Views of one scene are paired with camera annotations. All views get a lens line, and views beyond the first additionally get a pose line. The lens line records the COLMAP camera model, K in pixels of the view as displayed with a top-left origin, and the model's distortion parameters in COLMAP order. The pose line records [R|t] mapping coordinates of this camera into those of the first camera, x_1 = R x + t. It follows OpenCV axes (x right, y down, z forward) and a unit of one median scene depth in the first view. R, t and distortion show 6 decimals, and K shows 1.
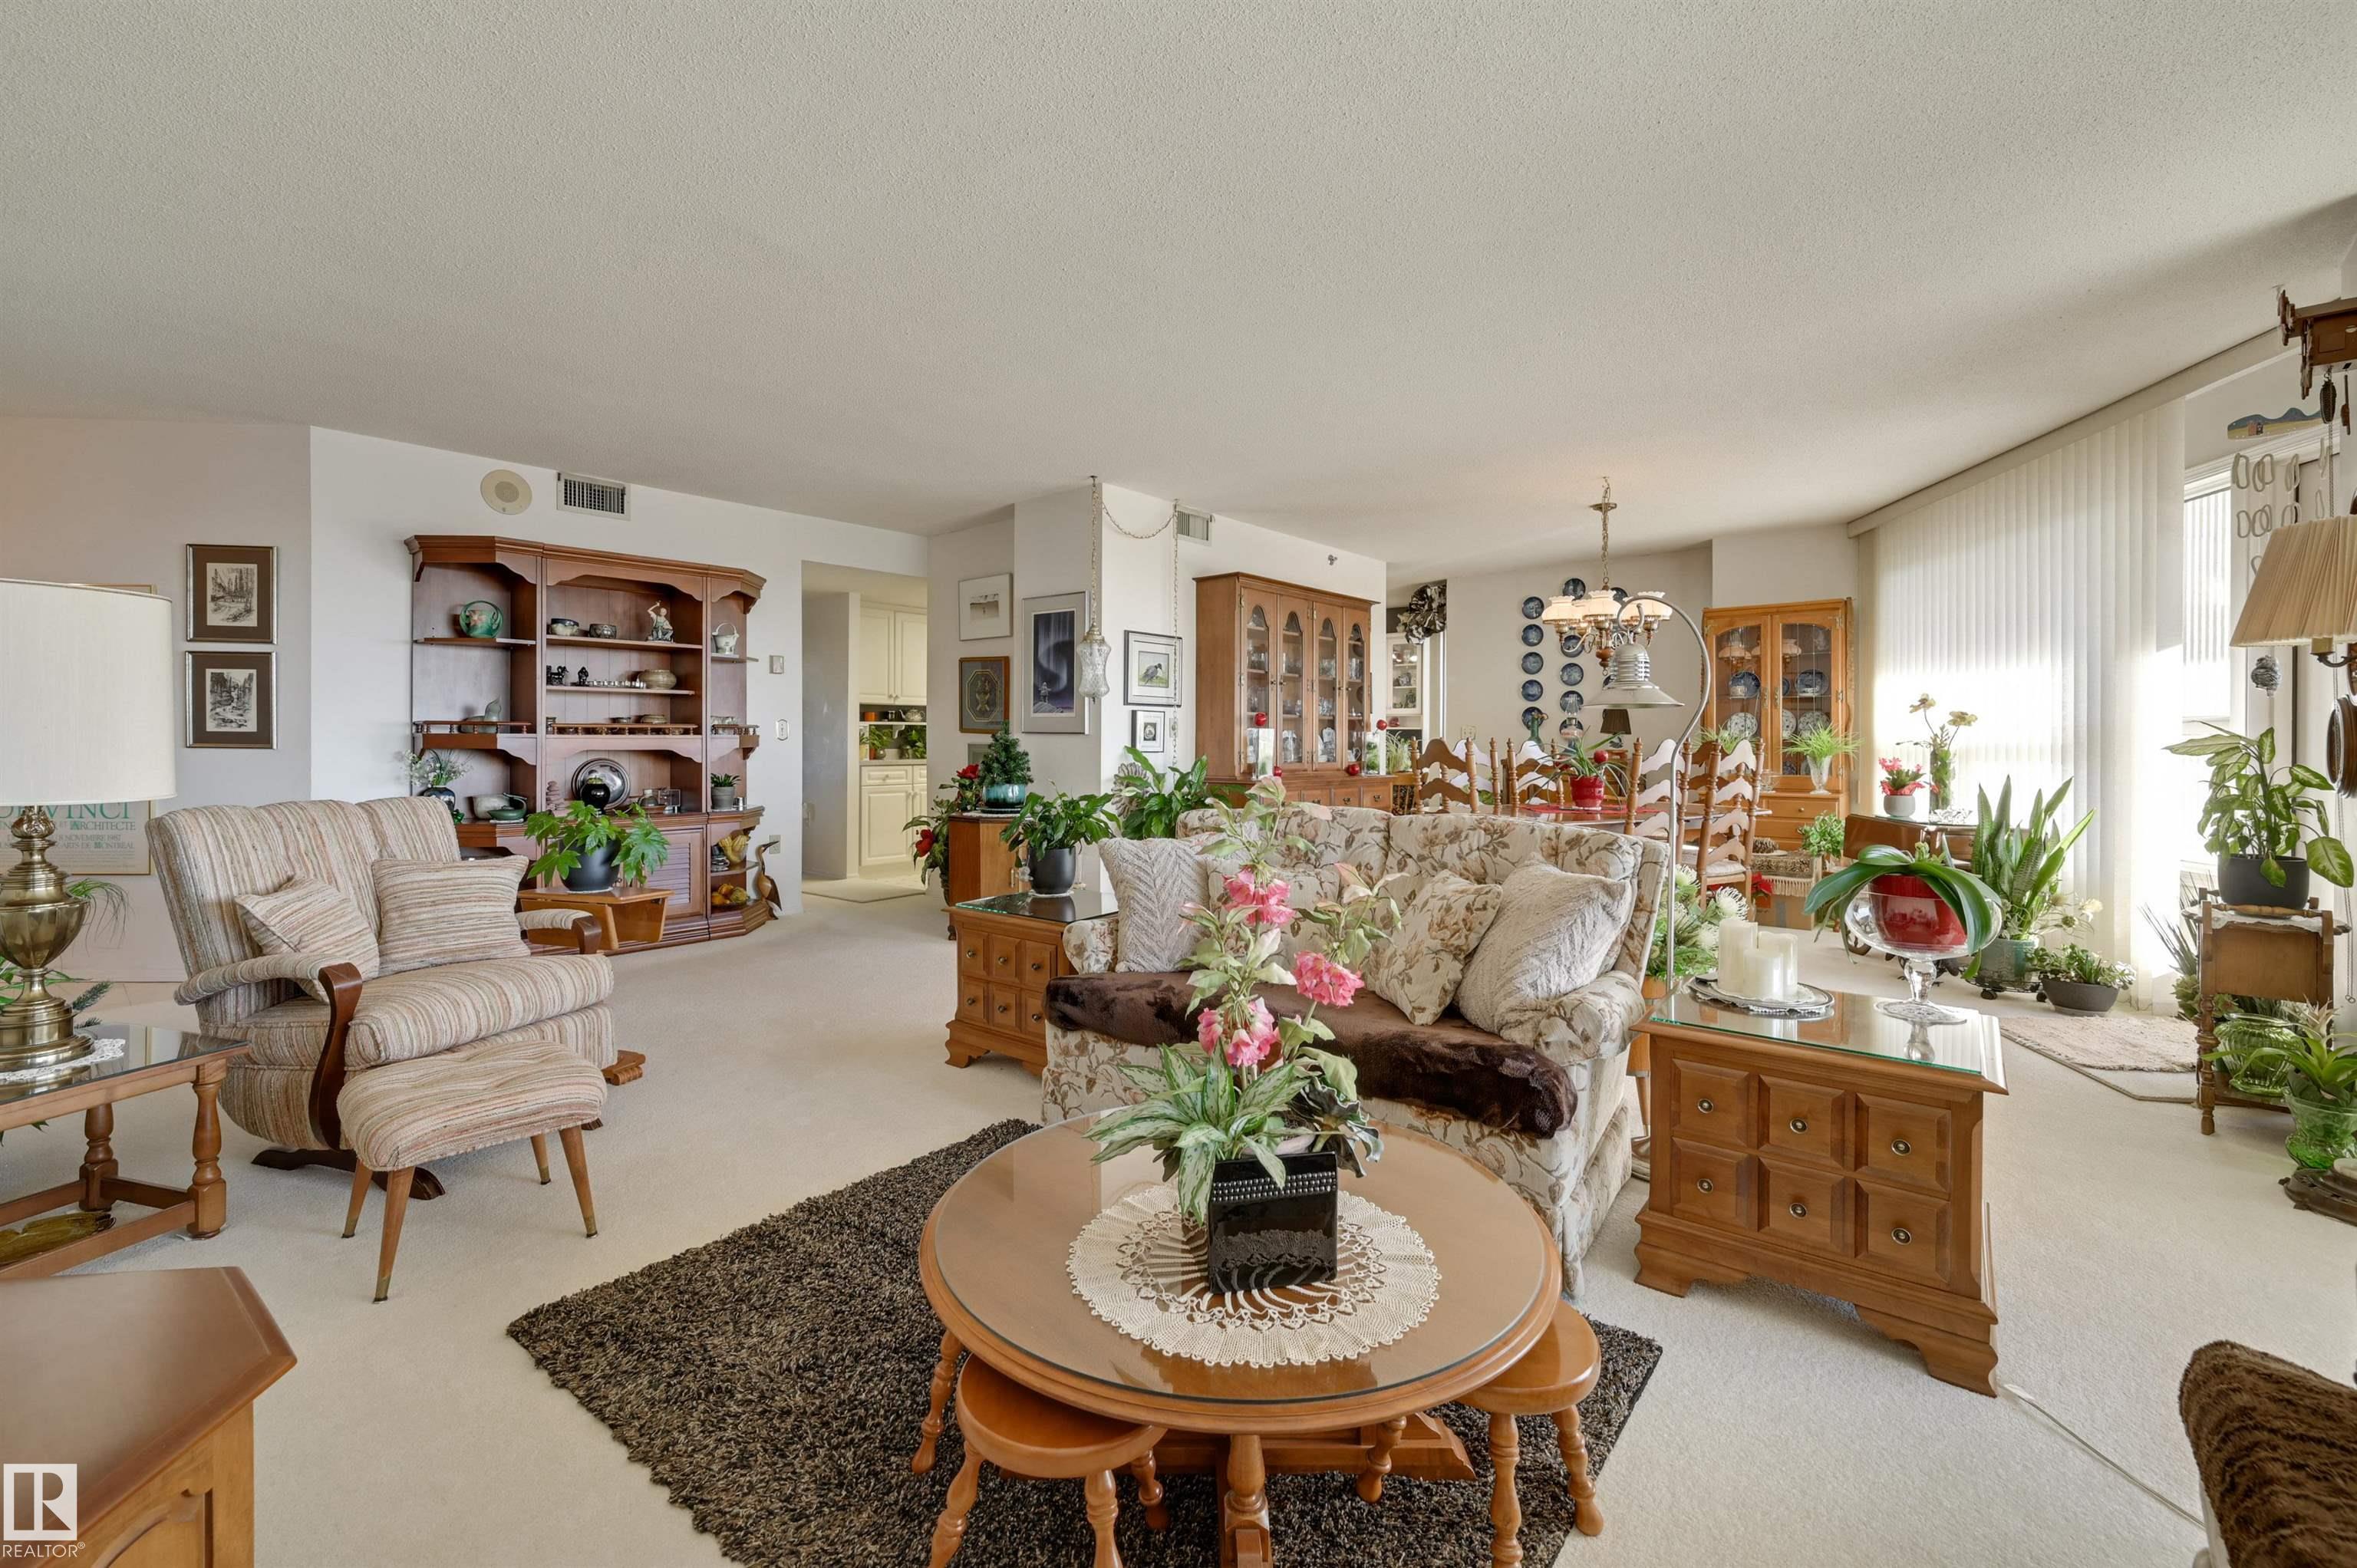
lens RADIAL K [[1028.4, 0, 1188.0], [0, 1028.4, 743.3], [0, 0, 1]] dist [0.000807, 0.000074]
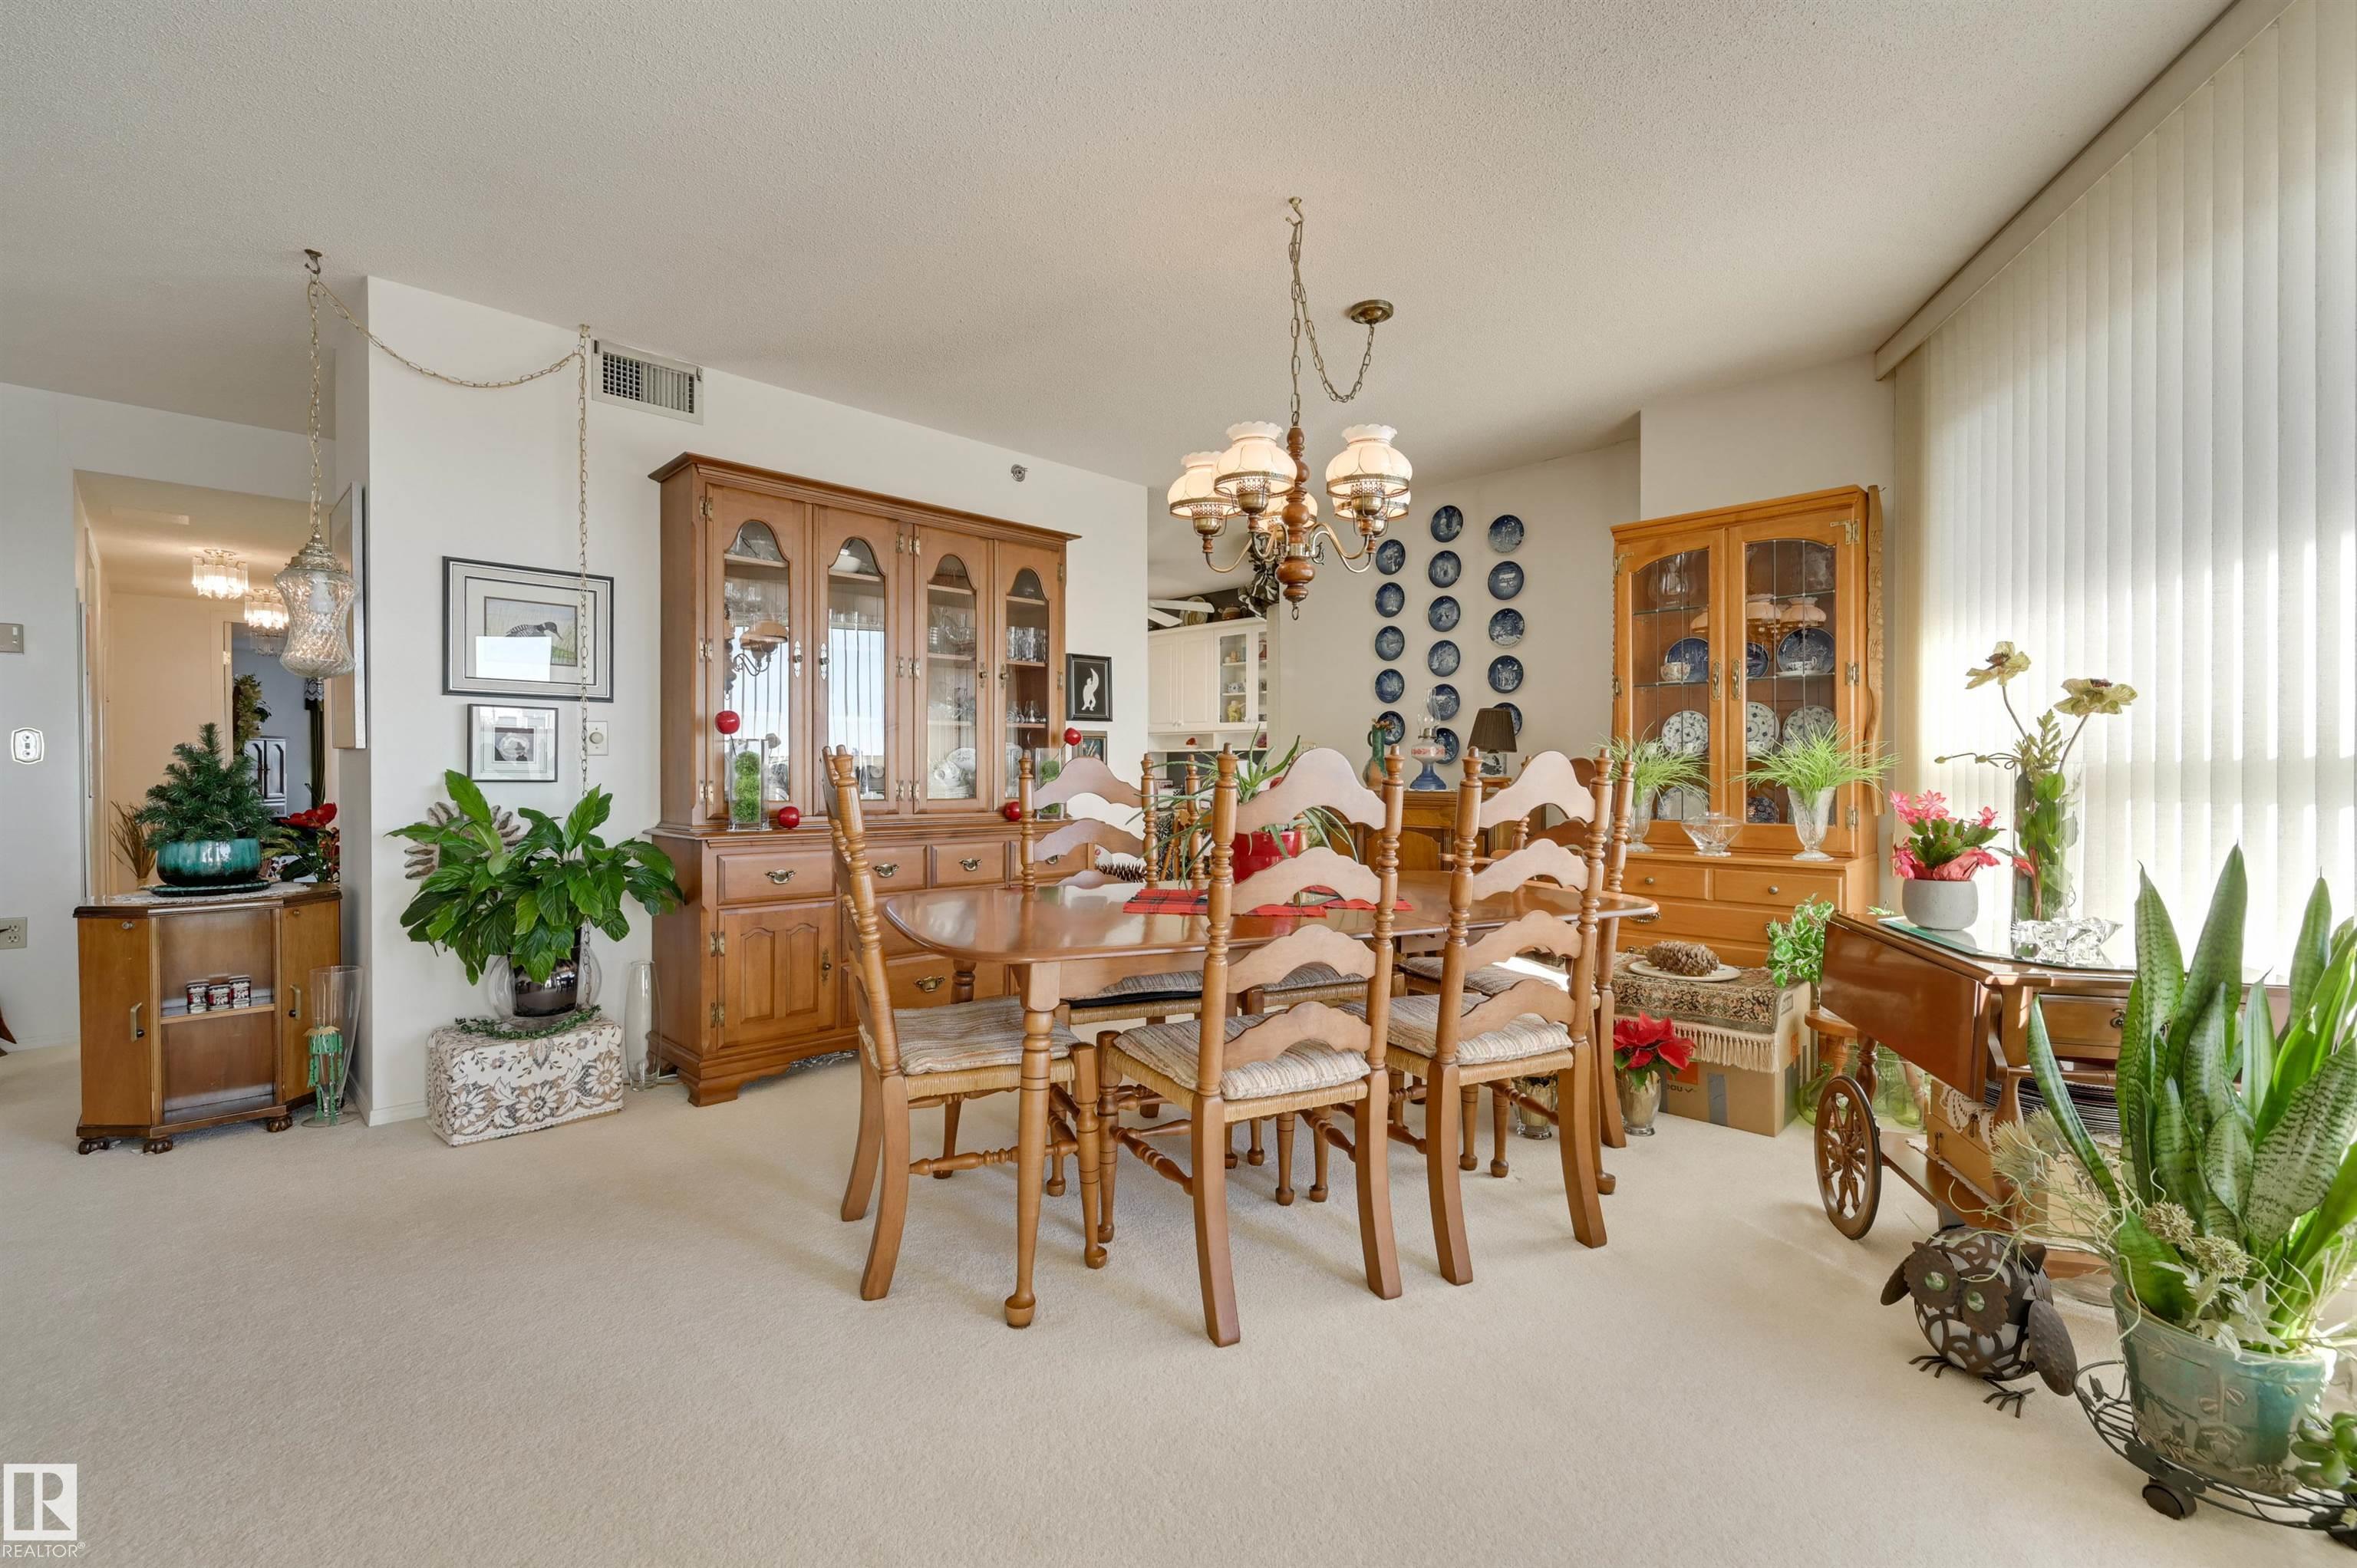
lens RADIAL K [[1031.1, 0, 1178.5], [0, 1031.1, 784.0], [0, 0, 1]] dist [-0.004049, -0.000692]
pose [[0.995707, -0.000747, -0.092560, 0.361430], [0.001637, 0.999953, 0.009535, 0.005279], [0.092548, -0.009646, 0.995661, 0.473450]]
